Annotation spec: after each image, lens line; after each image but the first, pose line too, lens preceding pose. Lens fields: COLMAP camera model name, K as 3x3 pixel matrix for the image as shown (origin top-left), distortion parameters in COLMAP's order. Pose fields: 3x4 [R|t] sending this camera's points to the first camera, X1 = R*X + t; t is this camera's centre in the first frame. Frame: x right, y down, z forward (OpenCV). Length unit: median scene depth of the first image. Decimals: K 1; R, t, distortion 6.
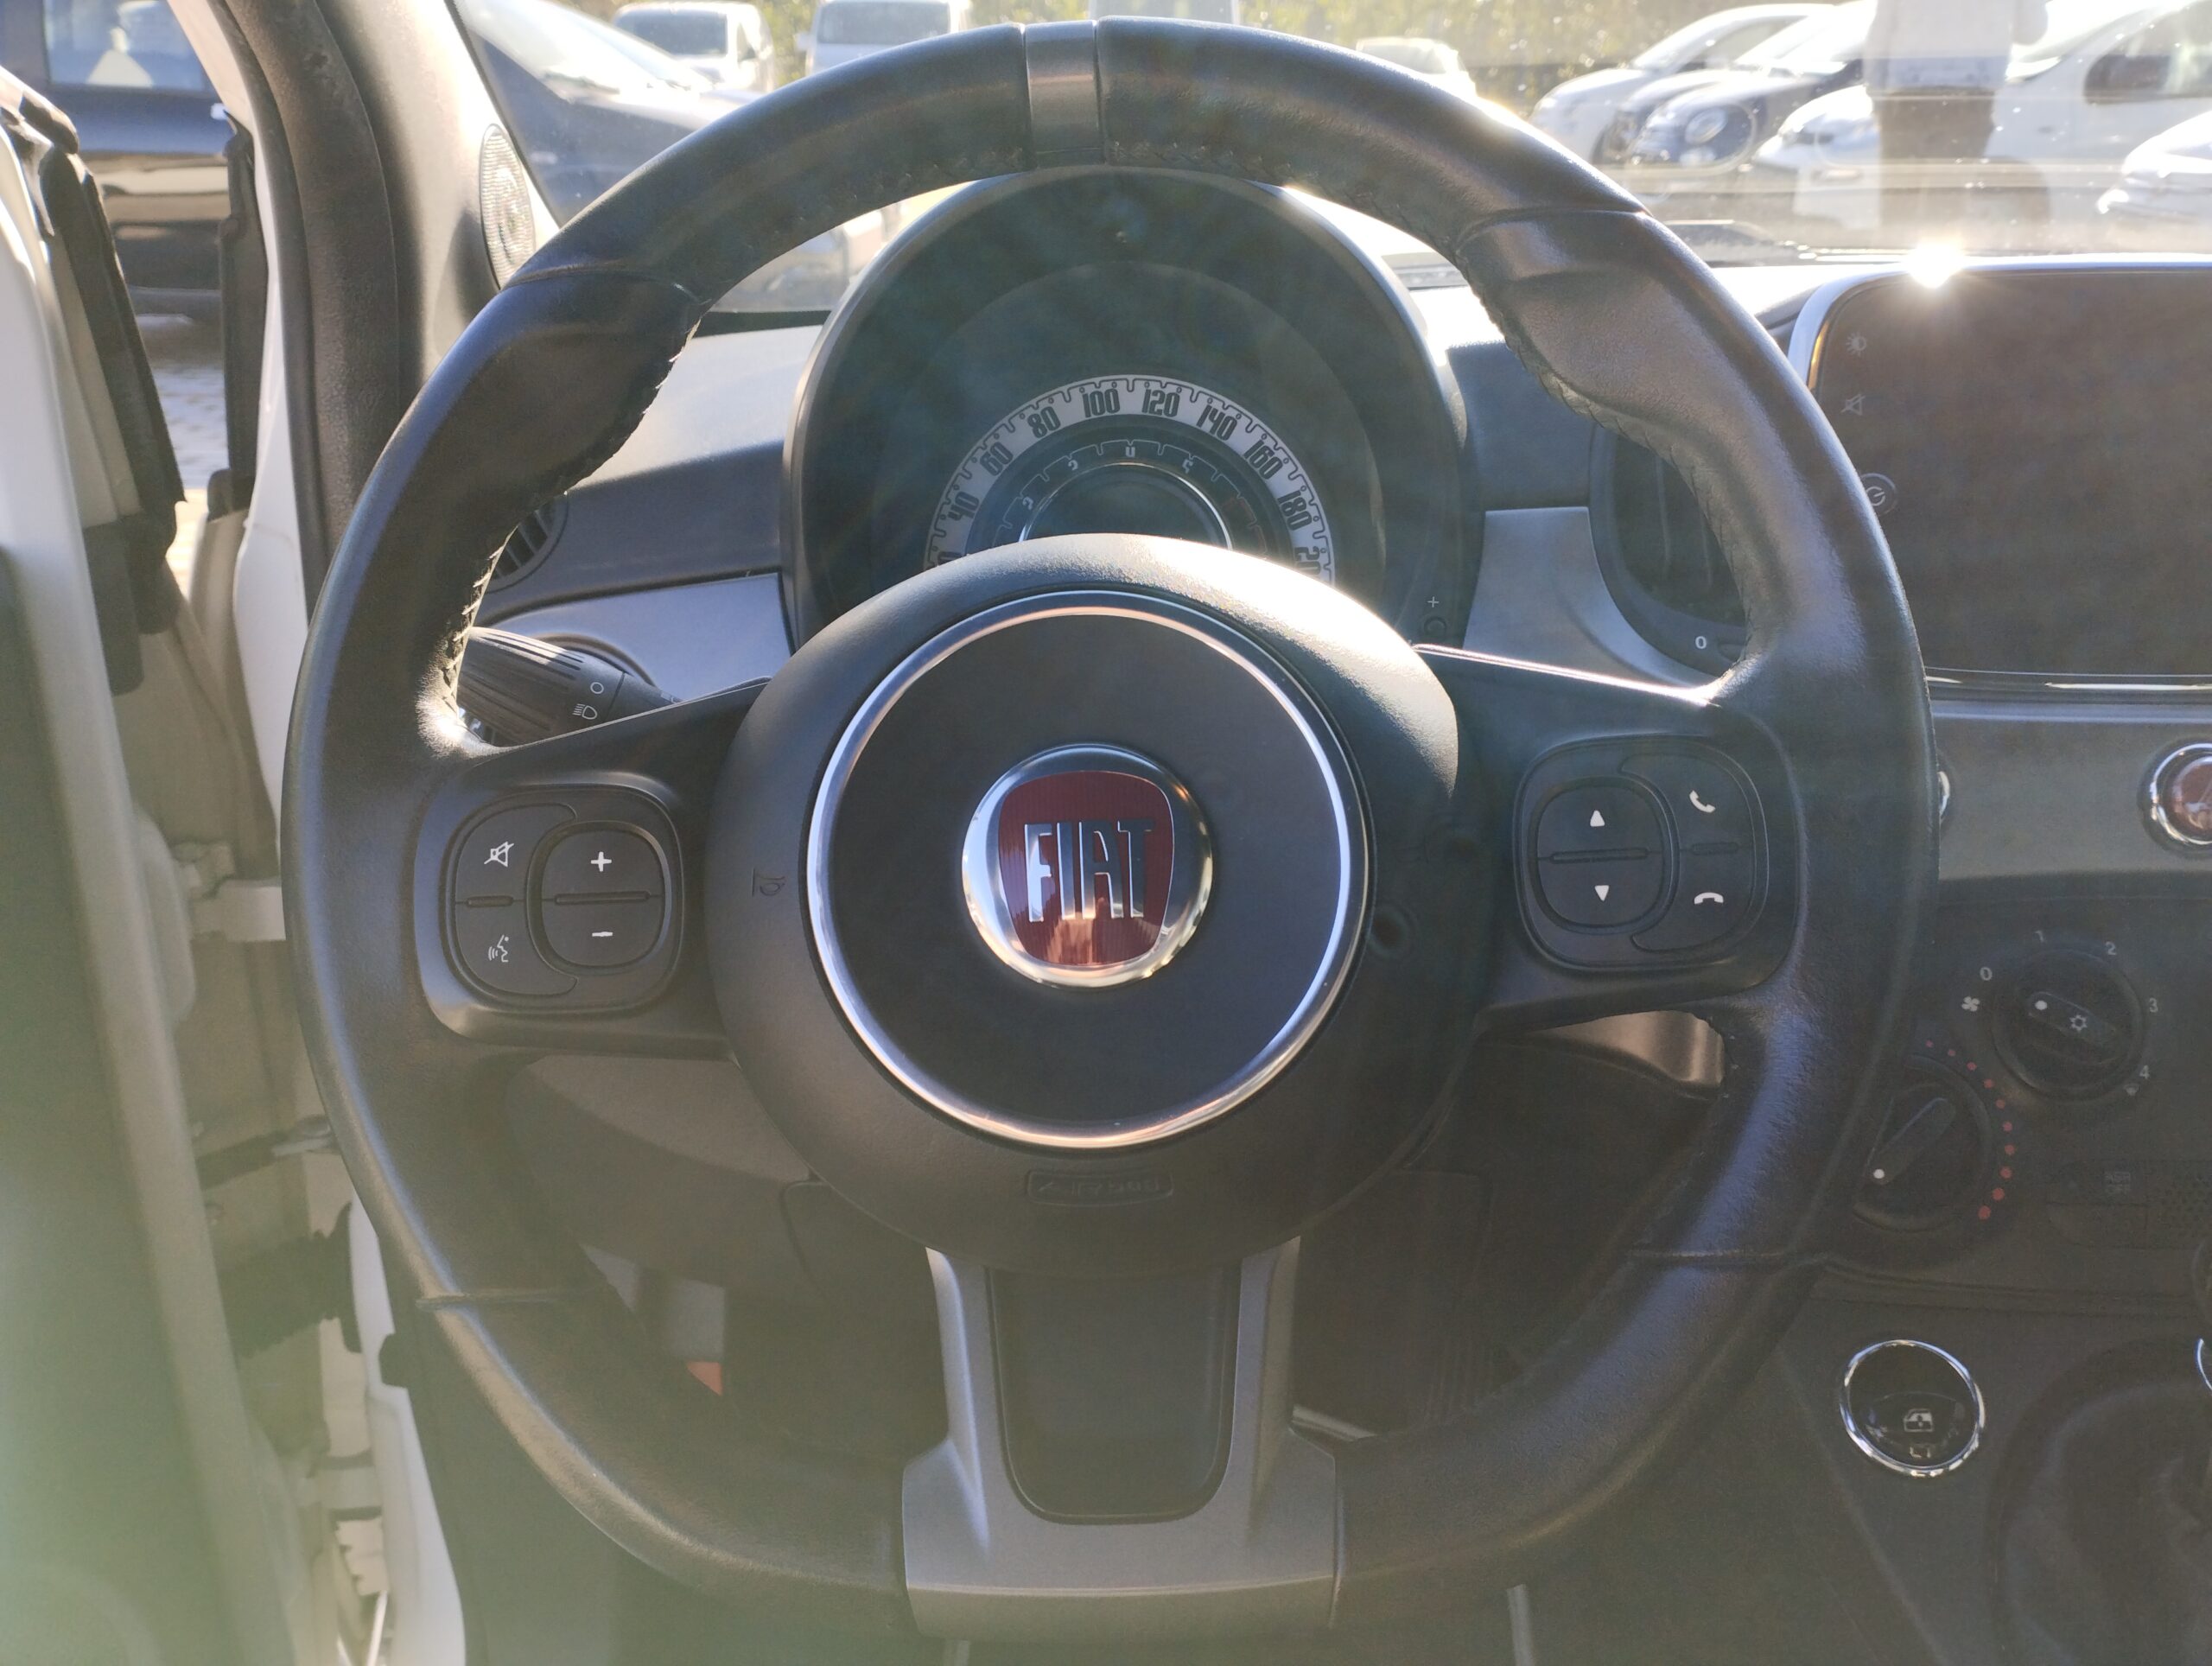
lens RADIAL K [[1853.5, 0, 1105.7], [0, 1853.5, 827.0], [0, 0, 1]] dist [0.114897, -0.134034]
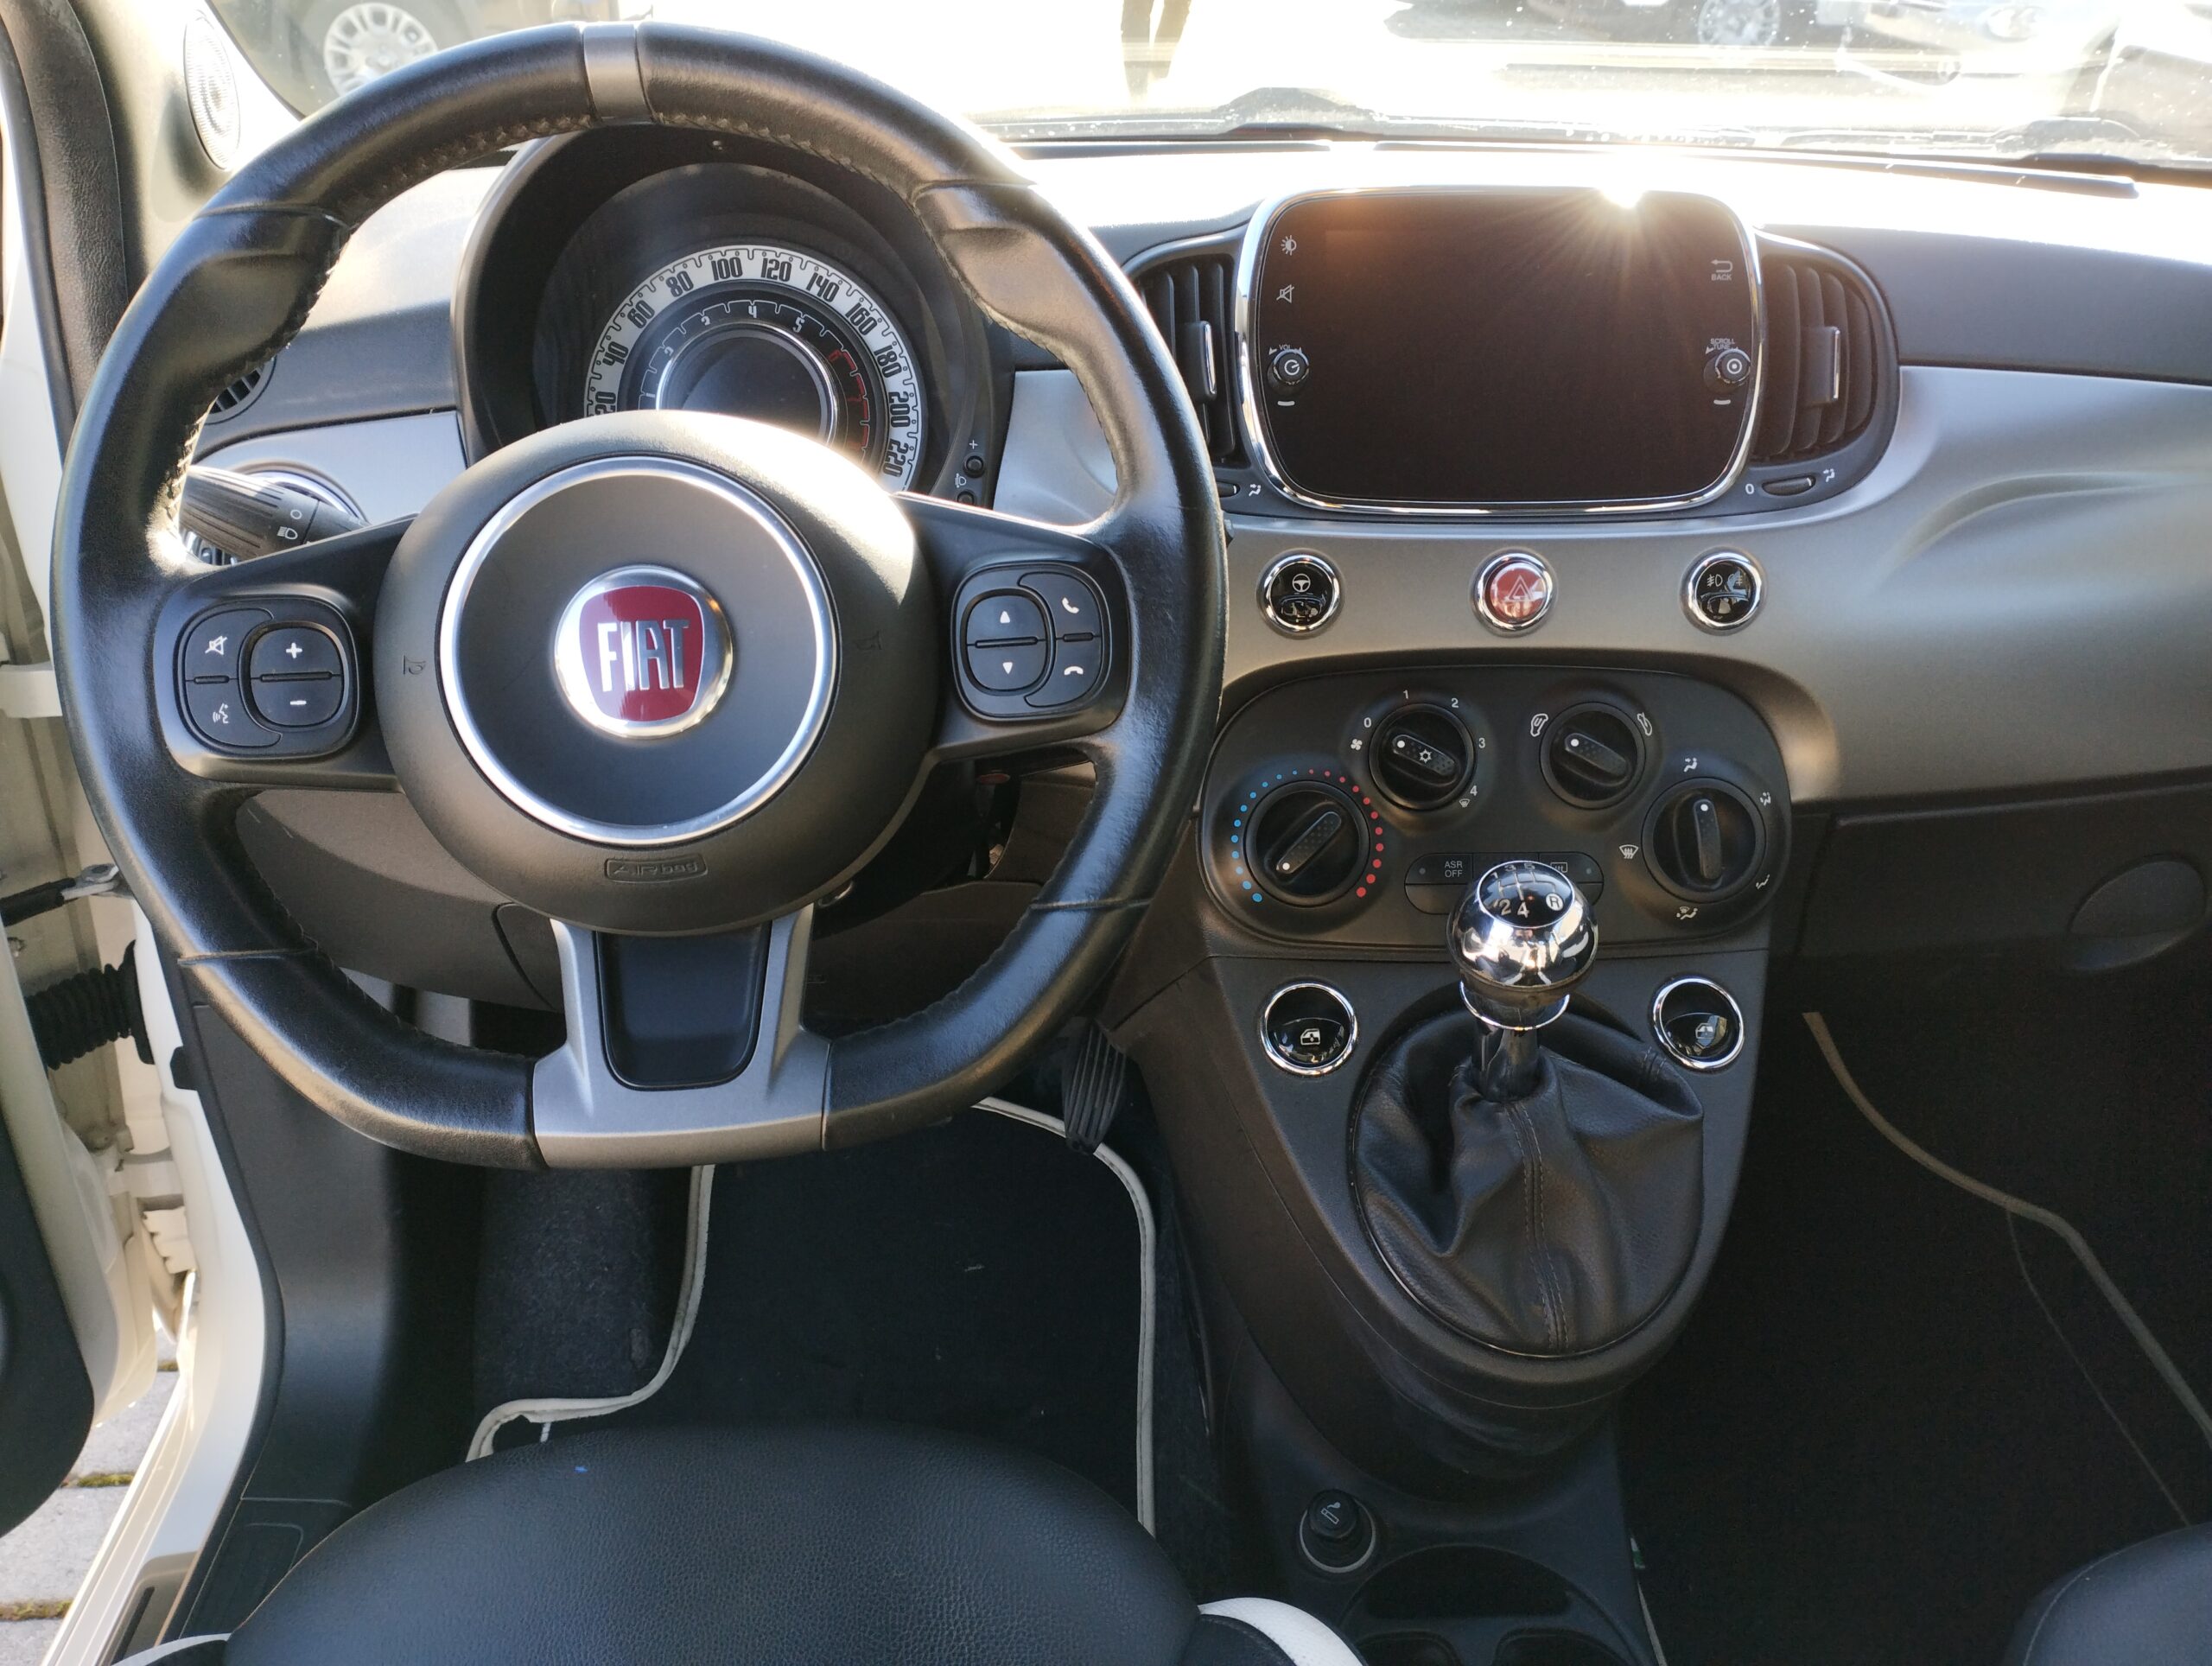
lens RADIAL K [[1853.5, 0, 1105.7], [0, 1853.5, 827.0], [0, 0, 1]] dist [0.114897, -0.134034]
pose [[0.995423, -0.018564, 0.093747, 0.132960], [0.007243, 0.992785, 0.119691, -0.009874], [-0.095293, -0.118465, 0.988375, -0.309558]]
